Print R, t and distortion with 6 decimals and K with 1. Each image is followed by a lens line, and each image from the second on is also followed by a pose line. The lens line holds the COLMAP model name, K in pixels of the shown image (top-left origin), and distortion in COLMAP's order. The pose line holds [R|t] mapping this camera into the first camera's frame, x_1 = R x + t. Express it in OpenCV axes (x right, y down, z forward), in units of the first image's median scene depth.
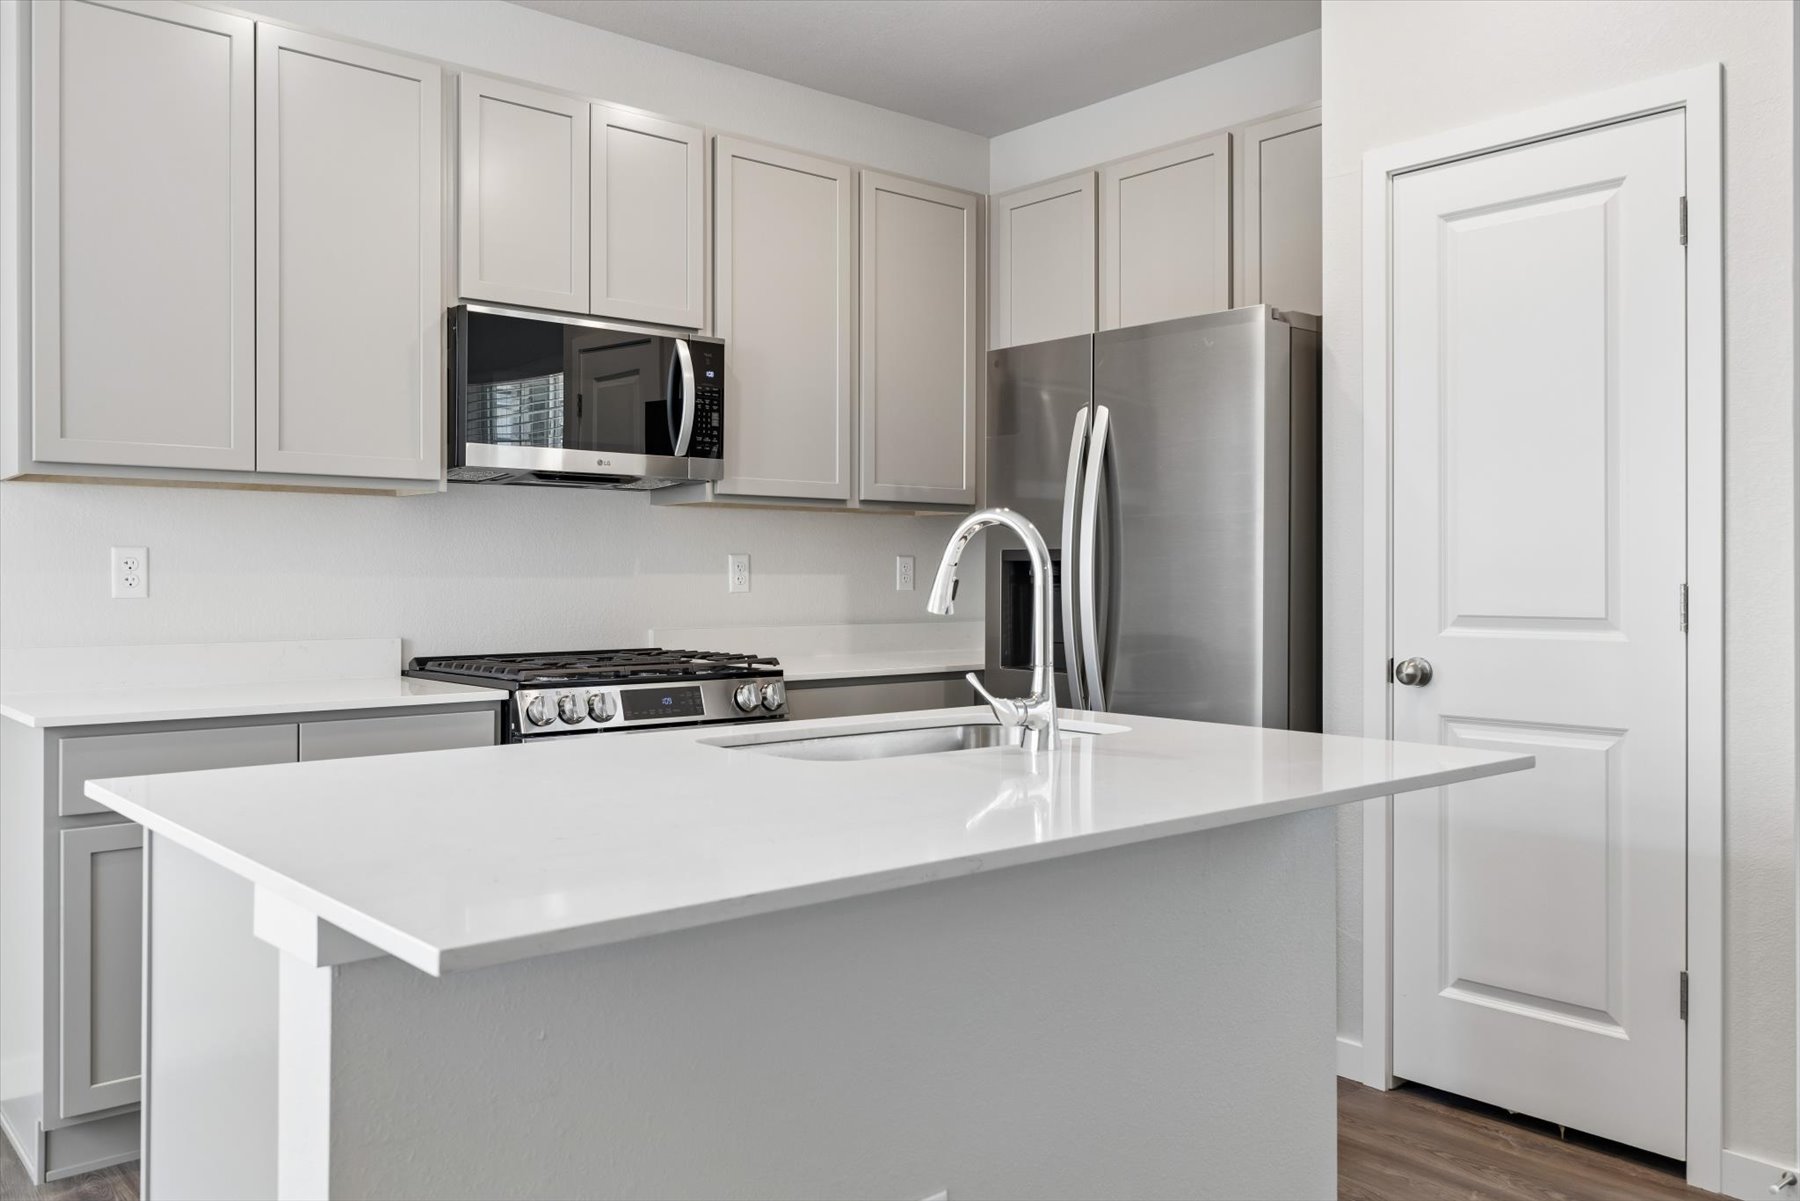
lens RADIAL K [[1417.9, 0, 923.6], [0, 1417.9, 563.9], [0, 0, 1]] dist [-0.001857, 0.000557]
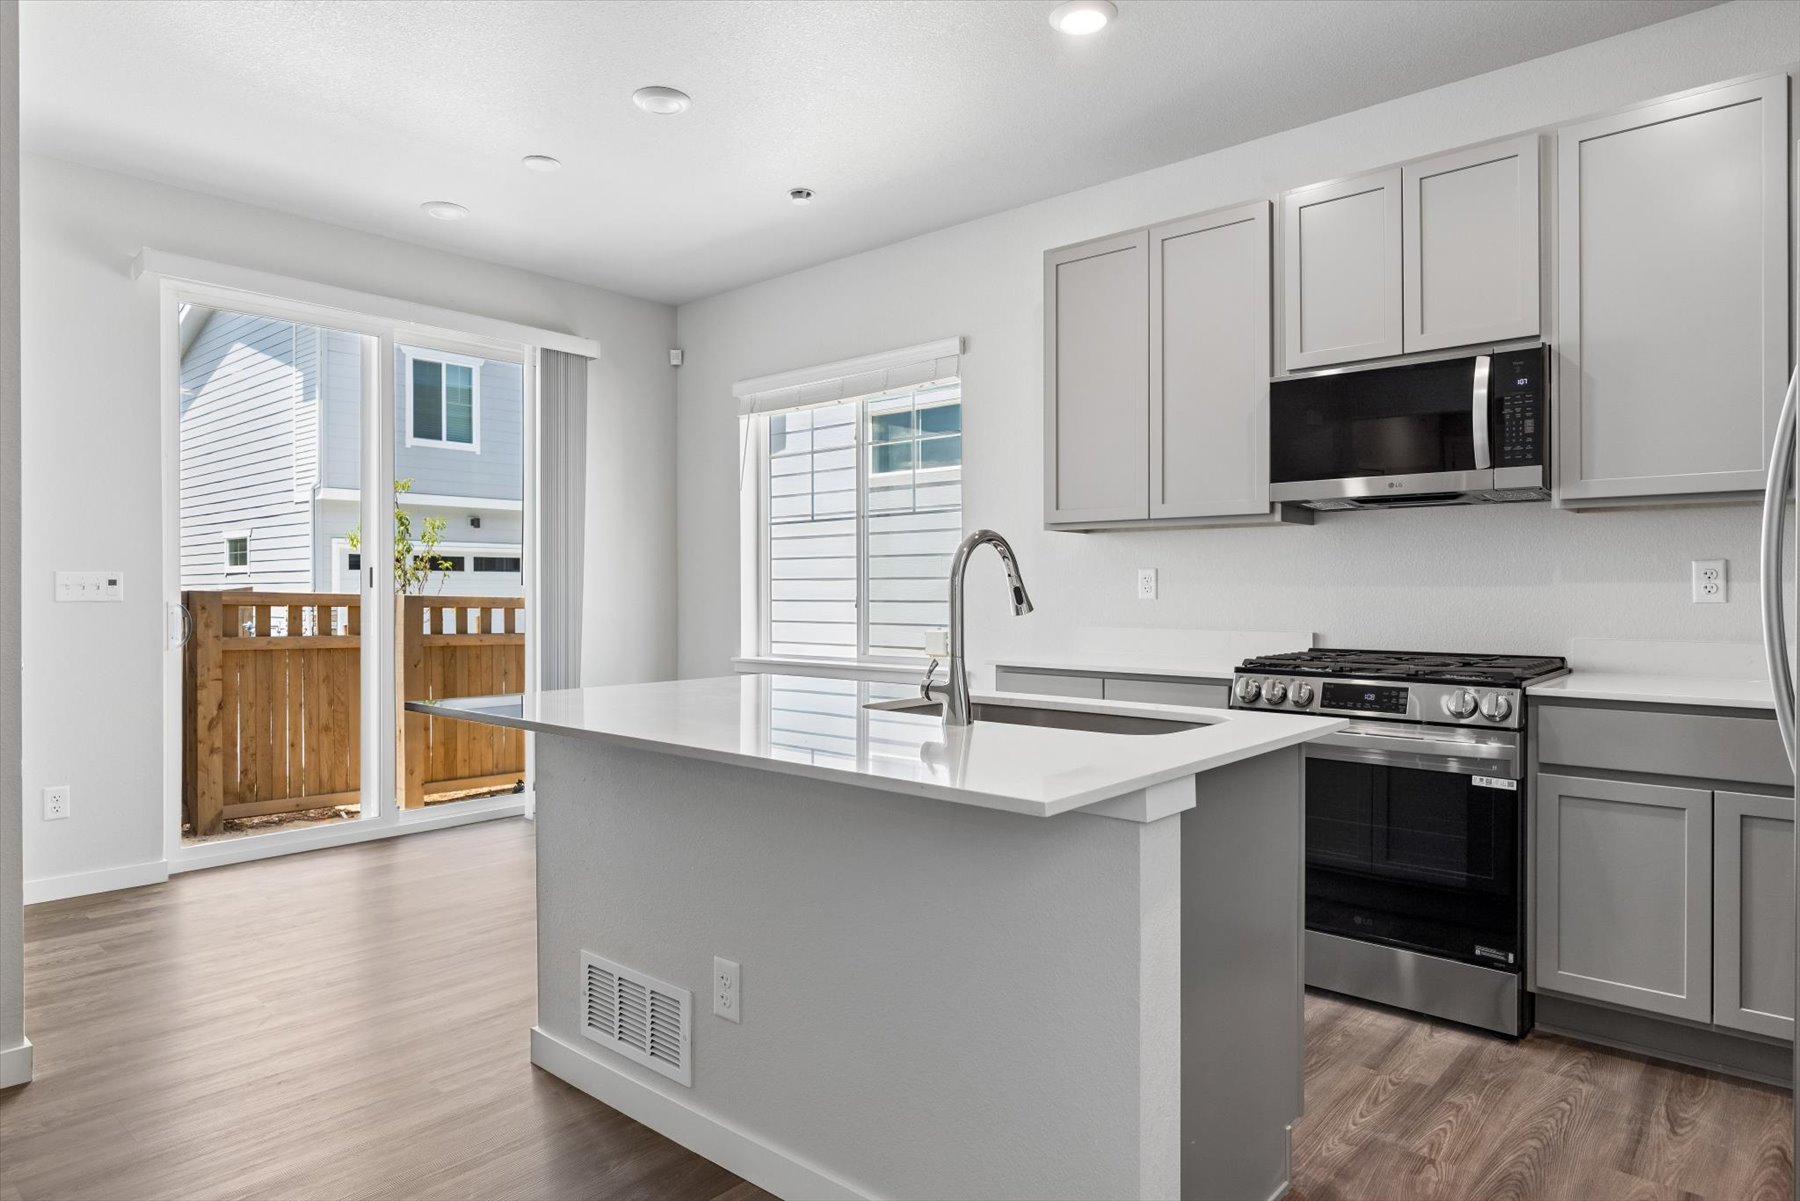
lens RADIAL K [[1105.9, 0, 927.4], [0, 1105.9, 588.4], [0, 0, 1]] dist [0.007024, 0.000736]
pose [[0.128974, 0.000222, -0.991648, 0.613075], [0.011194, 0.999936, 0.001680, 0.005705], [0.991585, -0.011317, 0.128963, 0.522523]]
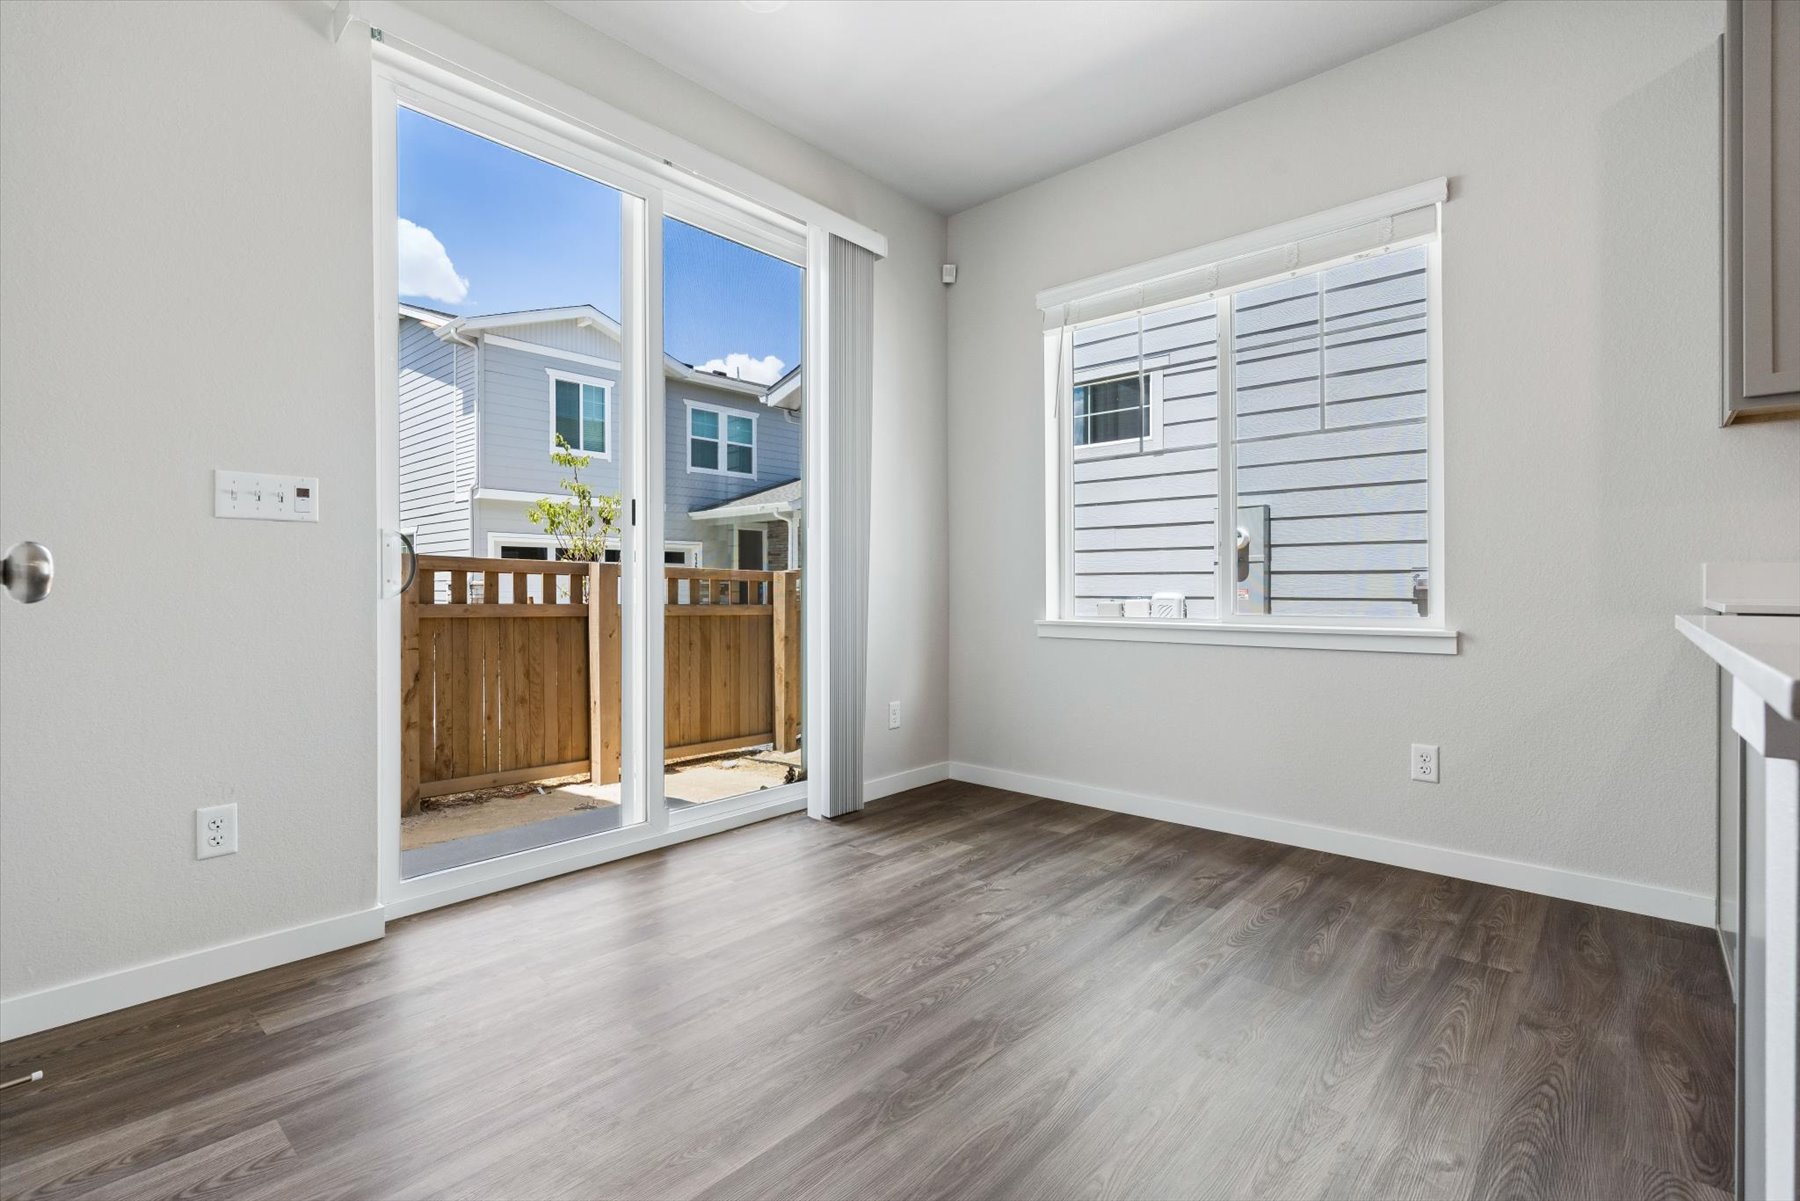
lens RADIAL K [[824.9, 0, 901.2], [0, 824.9, 588.4], [0, 0, 1]] dist [-0.000067, 0.000373]
pose [[0.125087, 0.000352, -0.992146, -0.025052], [0.012250, 0.999923, 0.001899, 0.061925], [0.992070, -0.012391, 0.125073, 0.168597]]
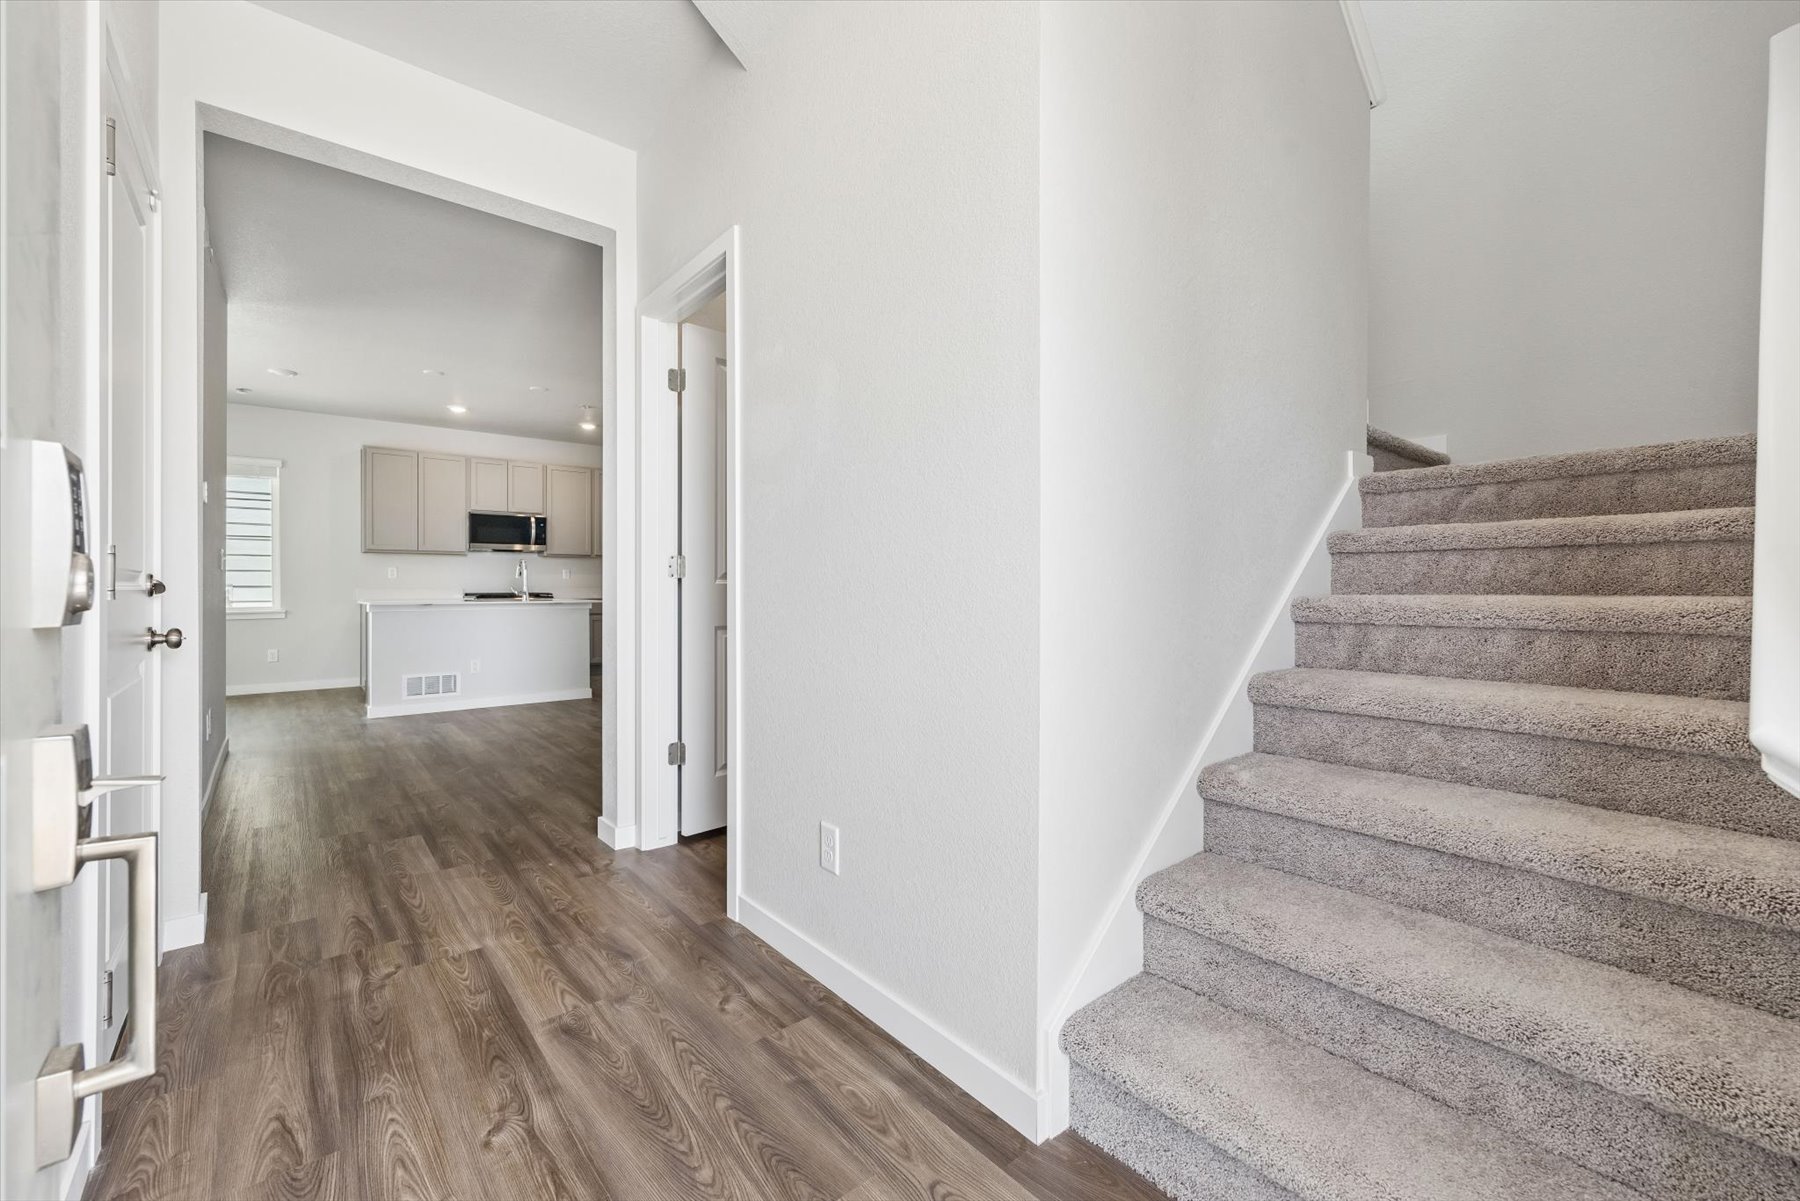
lens RADIAL K [[718.2, 0, 901.6], [0, 718.2, 588.5], [0, 0, 1]] dist [0.000020, -0.000033]
pose [[0.999952, -0.000230, -0.009759, 0.984215], [0.000354, 0.999918, 0.012769, 0.025525], [0.009755, -0.012772, 0.999871, -1.158355]]
